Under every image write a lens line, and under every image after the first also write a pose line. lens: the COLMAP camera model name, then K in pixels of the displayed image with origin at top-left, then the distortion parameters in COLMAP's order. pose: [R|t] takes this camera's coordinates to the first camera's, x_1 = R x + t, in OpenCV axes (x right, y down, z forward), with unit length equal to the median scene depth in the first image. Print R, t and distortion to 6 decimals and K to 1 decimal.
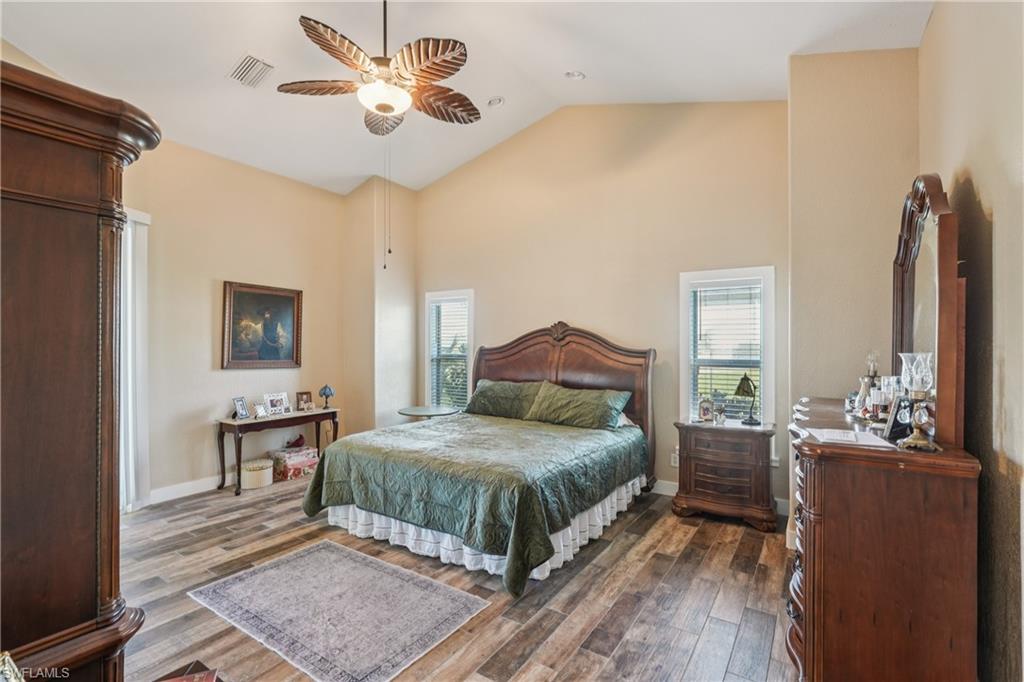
lens RADIAL K [[476.7, 0, 512.3], [0, 476.7, 345.1], [0, 0, 1]] dist [-0.016633, 0.008181]
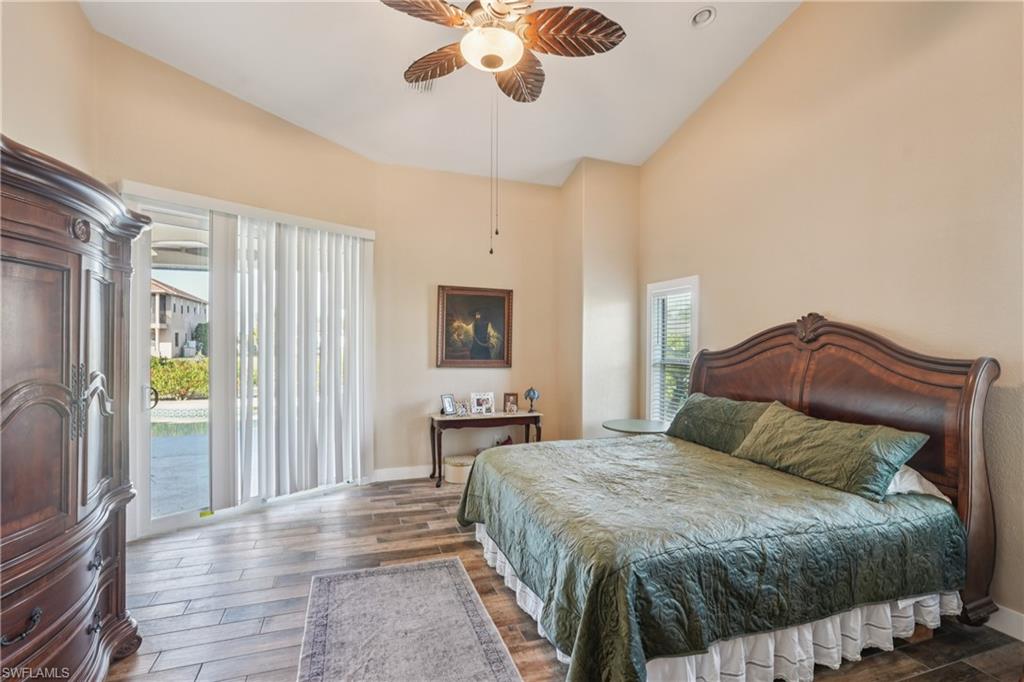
lens RADIAL K [[476.7, 0, 512.3], [0, 476.7, 345.1], [0, 0, 1]] dist [-0.016633, 0.008181]
pose [[0.794553, 0.008511, -0.607136, 0.195408], [-0.011045, 0.999939, -0.000438, -0.000508], [0.607095, 0.007054, 0.794598, 0.262568]]
